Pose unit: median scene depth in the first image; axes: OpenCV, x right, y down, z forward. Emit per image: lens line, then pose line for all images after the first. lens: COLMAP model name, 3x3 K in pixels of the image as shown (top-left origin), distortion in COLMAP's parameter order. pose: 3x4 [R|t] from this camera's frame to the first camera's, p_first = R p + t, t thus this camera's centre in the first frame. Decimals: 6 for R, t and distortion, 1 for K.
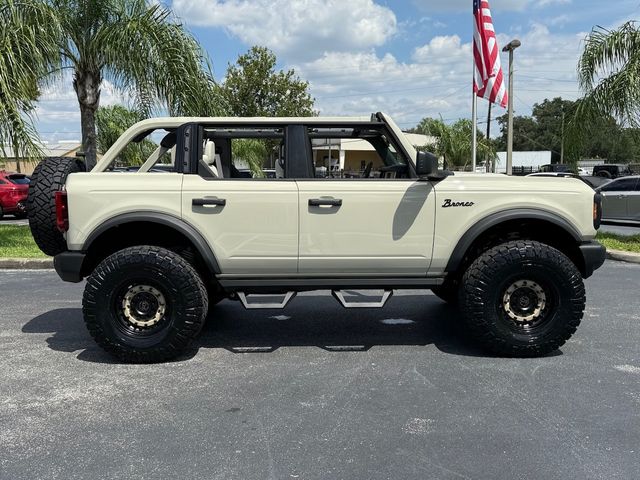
lens RADIAL K [[605.6, 0, 316.2], [0, 605.6, 243.2], [0, 0, 1]] dist [0.035925, 0.000000]
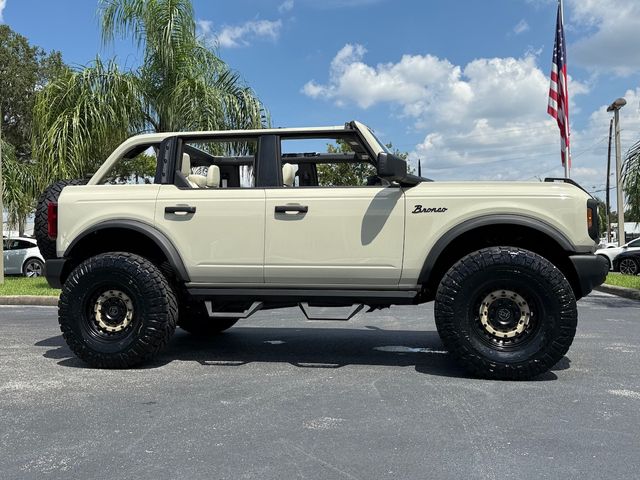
lens RADIAL K [[605.6, 0, 320.8], [0, 605.6, 236.1], [0, 0, 1]] dist [0.035925, 0.000000]
pose [[0.980611, -0.002984, -0.195940, 0.253980], [-0.025218, 0.989649, -0.141279, 0.113572], [0.194334, 0.143481, 0.970385, 0.061825]]
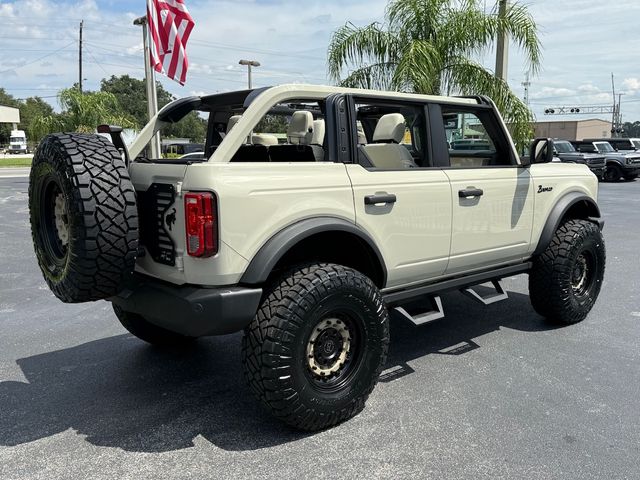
lens RADIAL K [[605.6, 0, 322.6], [0, 605.6, 239.1], [0, 0, 1]] dist [0.035925, 0.000000]
pose [[0.766264, -0.089279, 0.636293, -0.732125], [0.076685, 0.995928, 0.047391, -0.058736], [-0.637933, 0.012480, 0.769990, 0.445601]]
